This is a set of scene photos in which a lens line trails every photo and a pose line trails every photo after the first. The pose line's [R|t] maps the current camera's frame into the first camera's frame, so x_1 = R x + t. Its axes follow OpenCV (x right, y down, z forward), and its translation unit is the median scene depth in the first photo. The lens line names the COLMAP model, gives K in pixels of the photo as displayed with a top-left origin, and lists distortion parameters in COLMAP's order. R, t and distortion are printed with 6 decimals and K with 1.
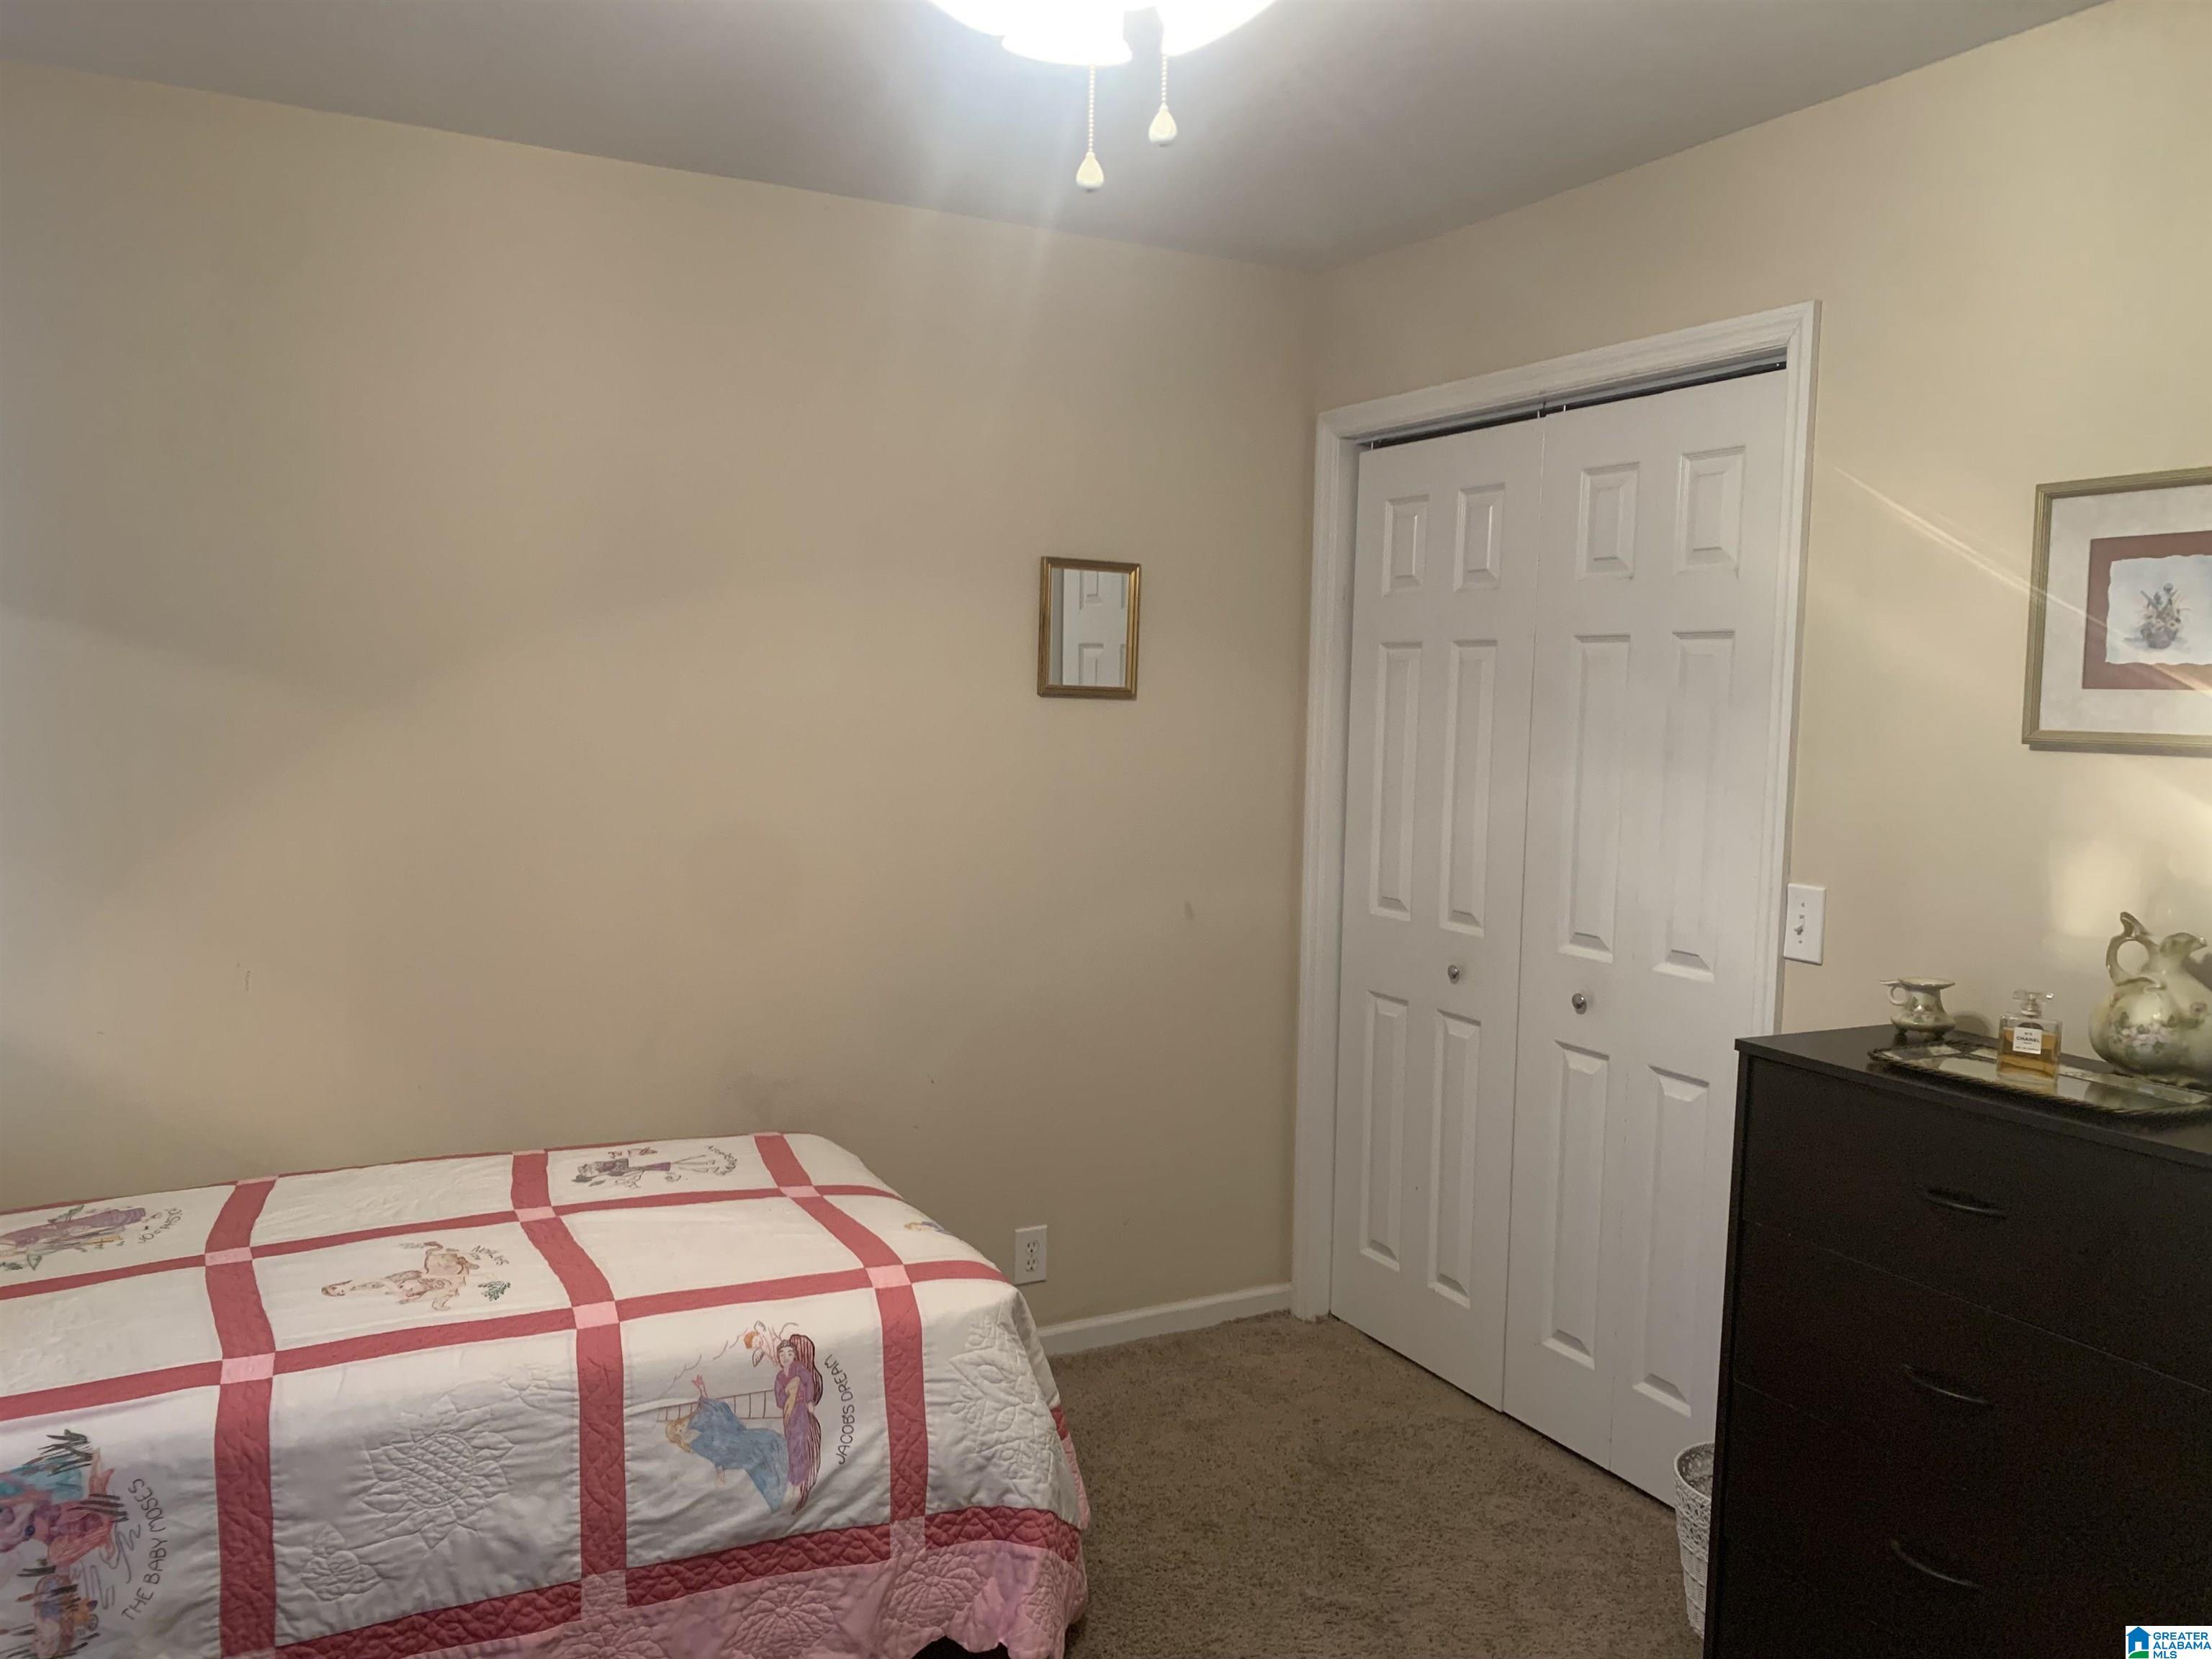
lens RADIAL K [[1658.3, 0, 1106.0], [0, 1658.3, 829.5], [0, 0, 1]] dist [0.018964, -0.008658]
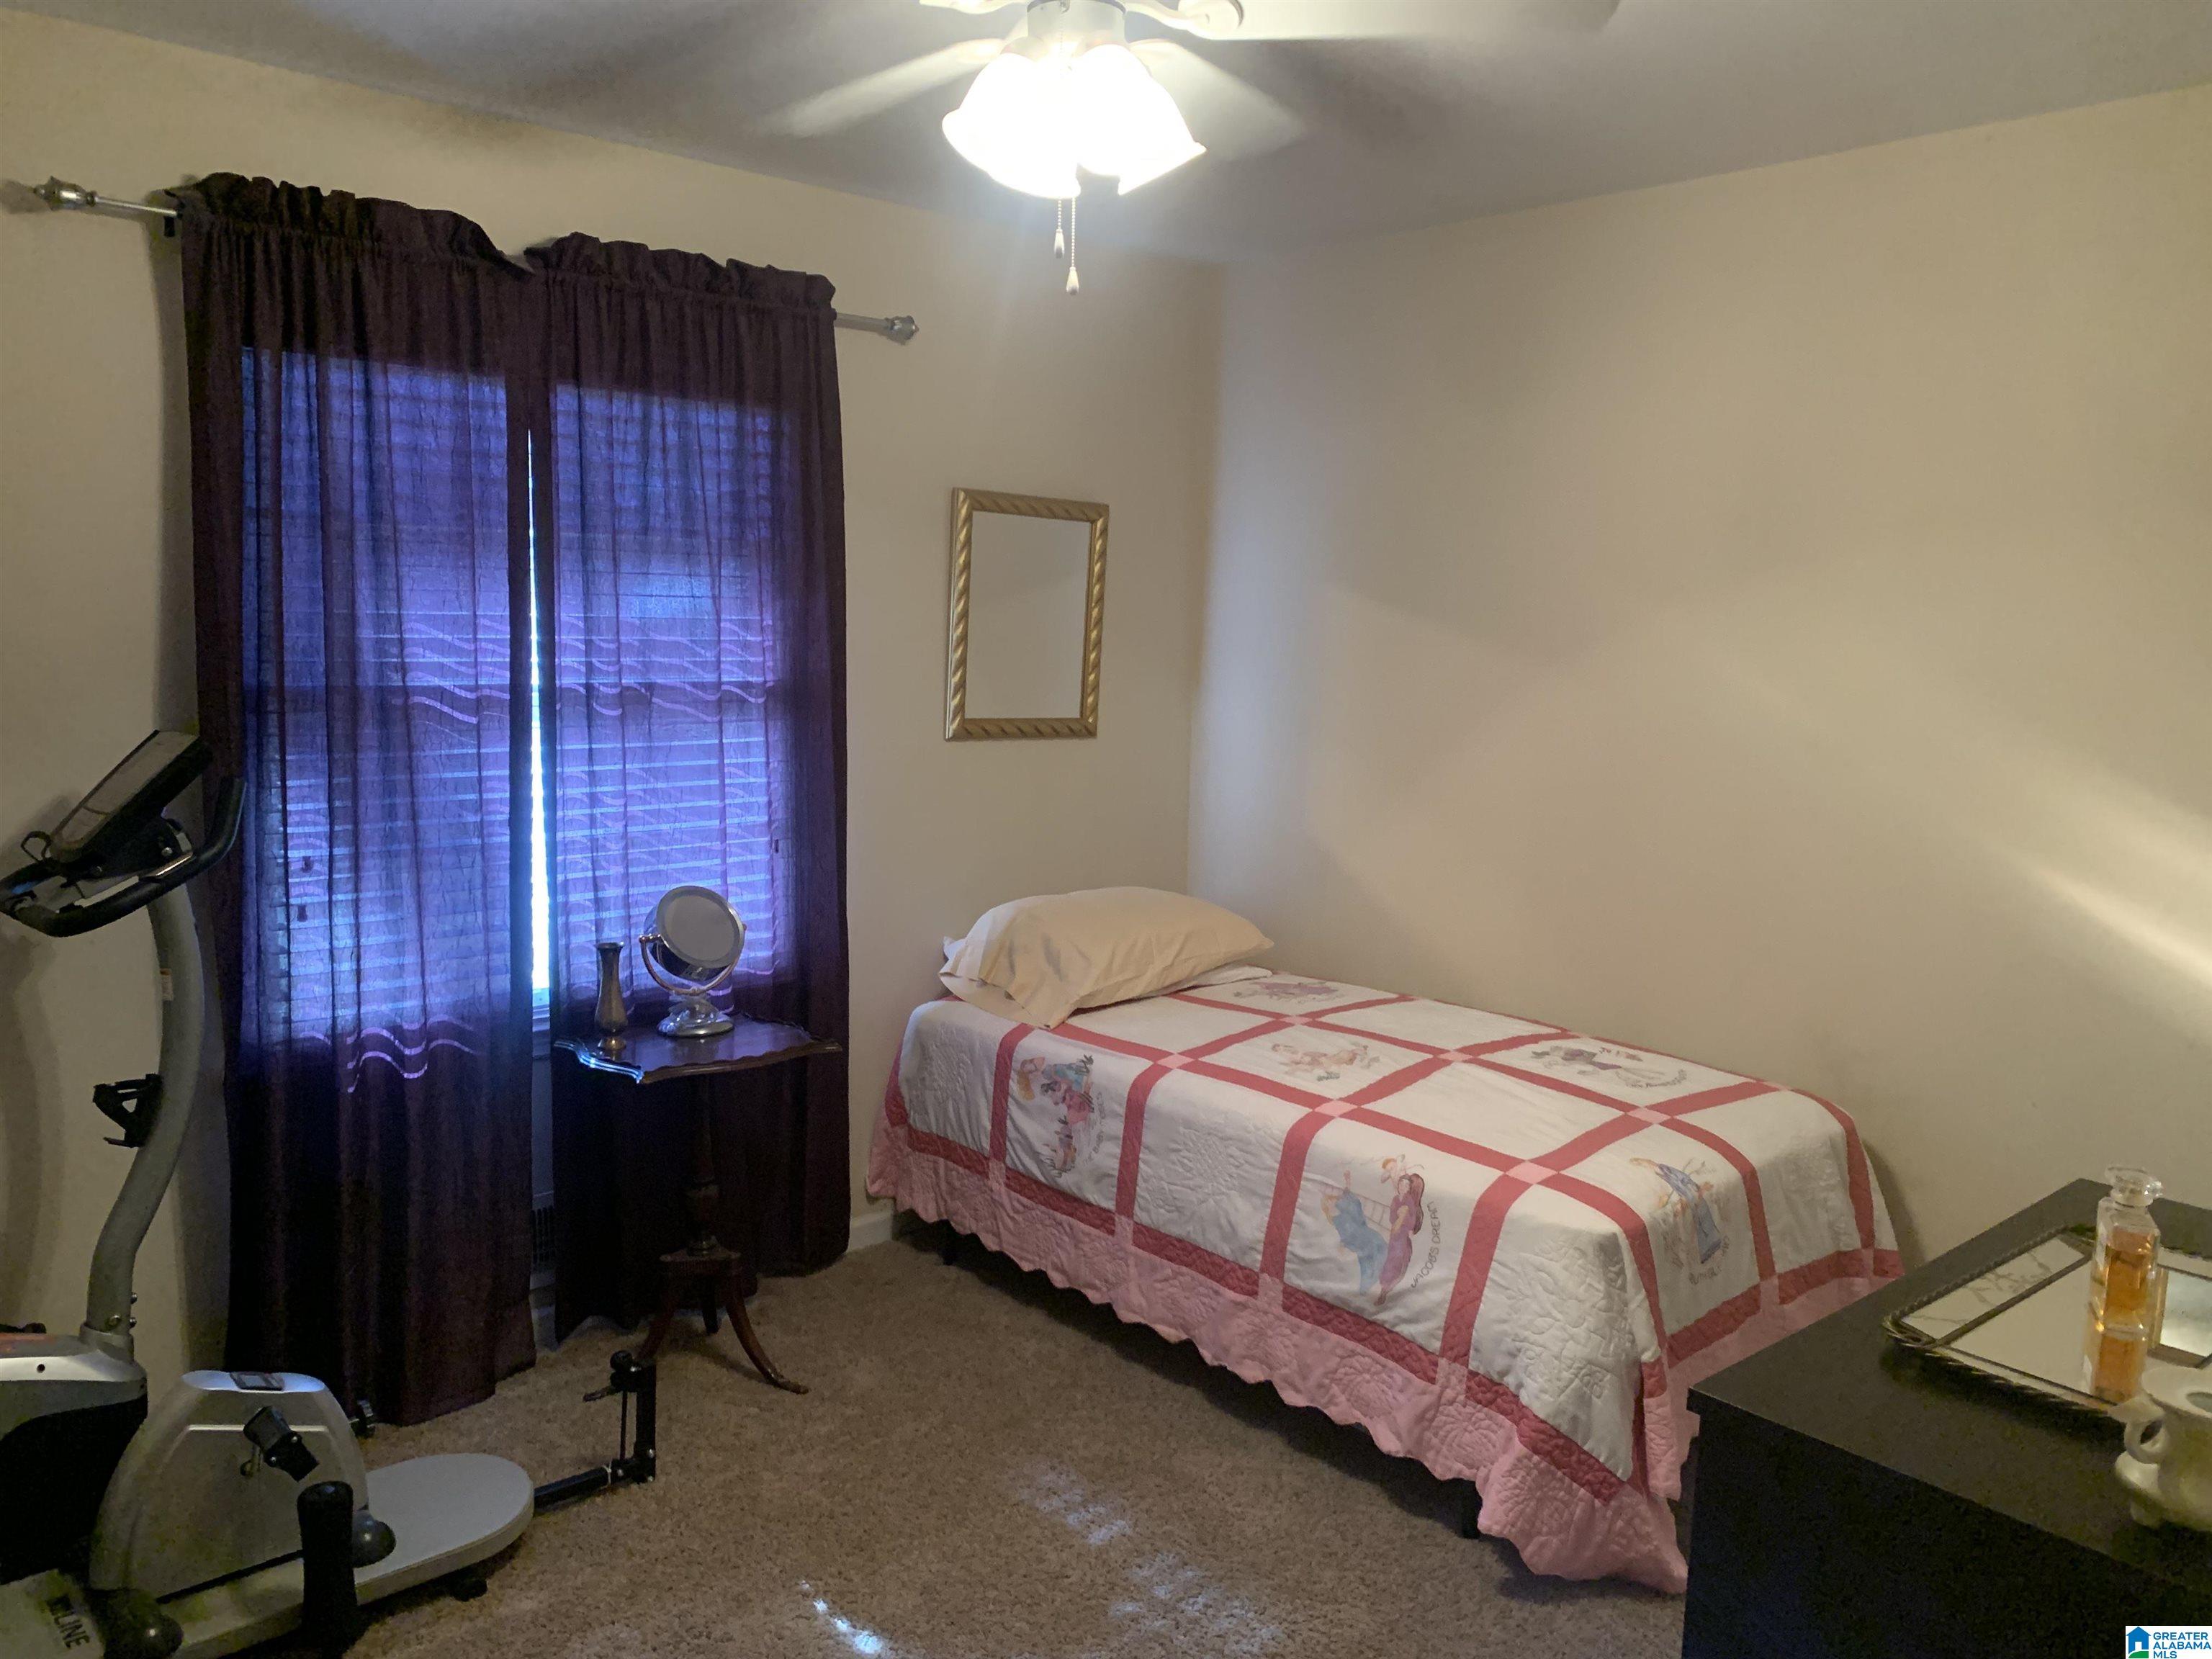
lens RADIAL K [[1658.3, 0, 1106.0], [0, 1658.3, 829.5], [0, 0, 1]] dist [0.018964, -0.008658]
pose [[0.272414, 0.112224, -0.955613, 0.891783], [-0.097356, 0.991293, 0.088661, -0.033436], [0.957242, 0.068882, 0.280968, 0.421738]]
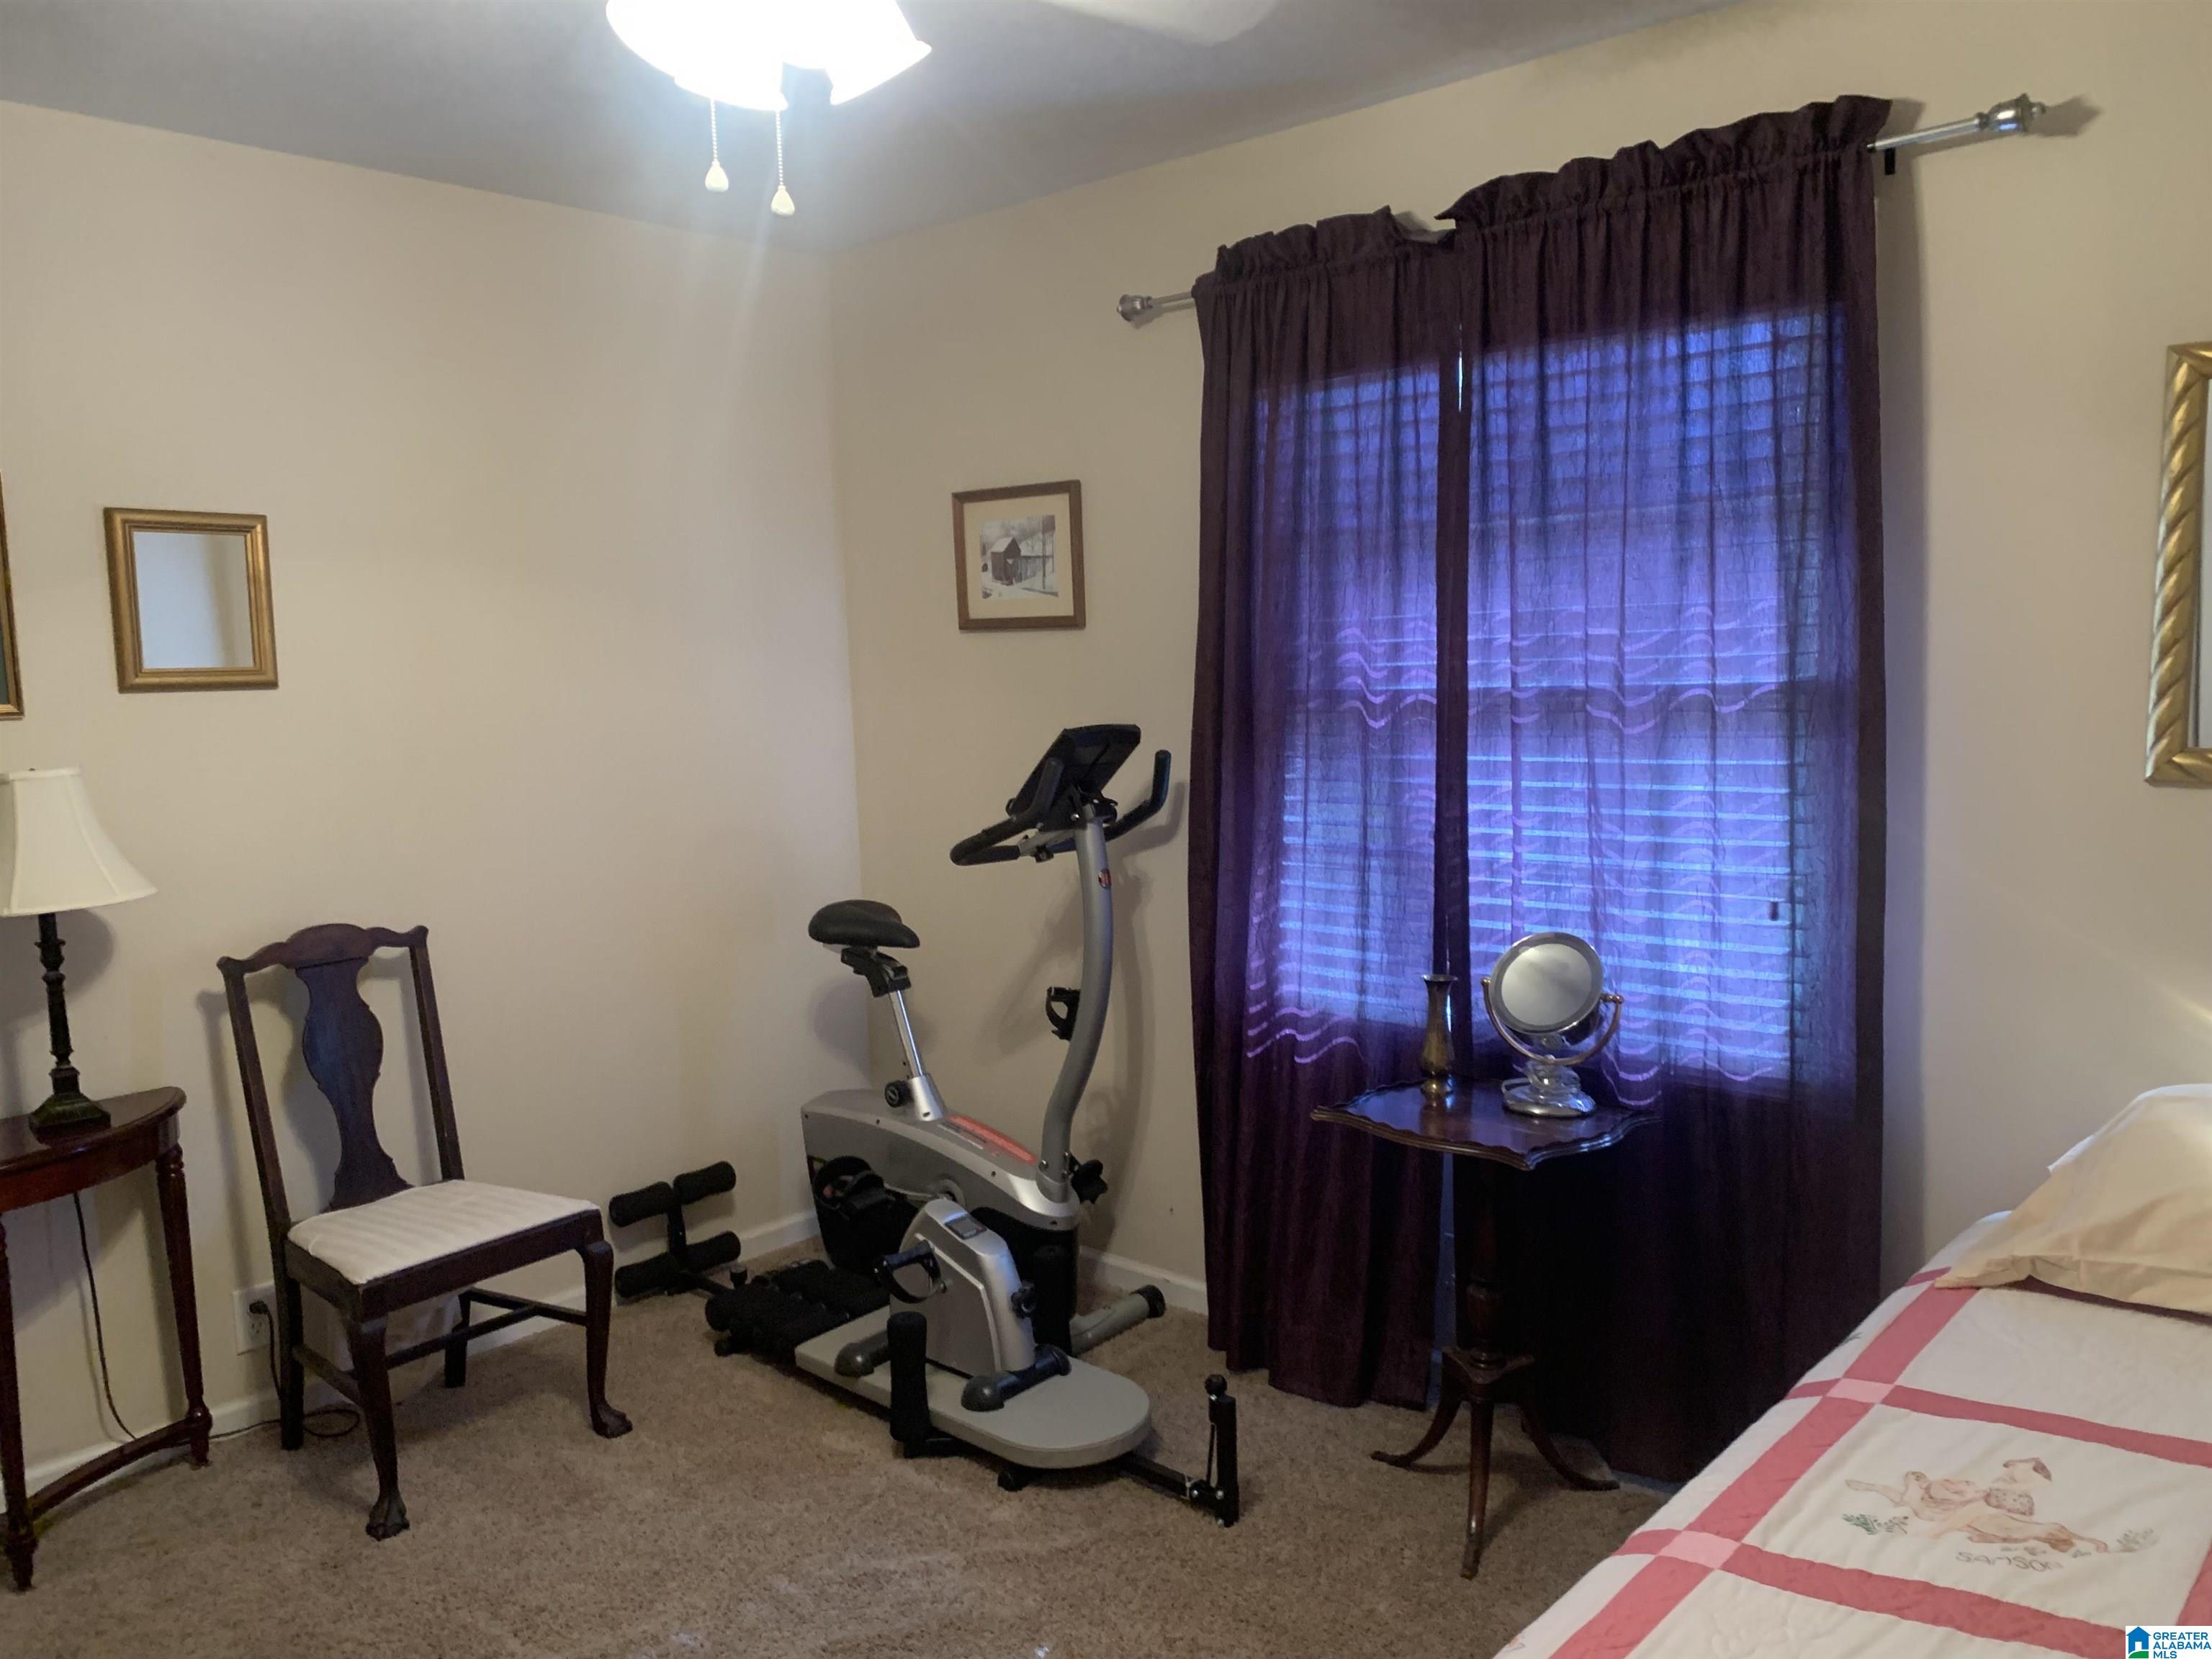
lens RADIAL K [[1678.0, 0, 1105.5], [0, 1678.0, 845.1], [0, 0, 1]] dist [0.070430, -0.086749]
pose [[-0.931343, 0.060209, -0.359132, 0.141689], [-0.011114, 0.981077, 0.193301, -0.114152], [0.363975, 0.184020, -0.913049, 1.466637]]
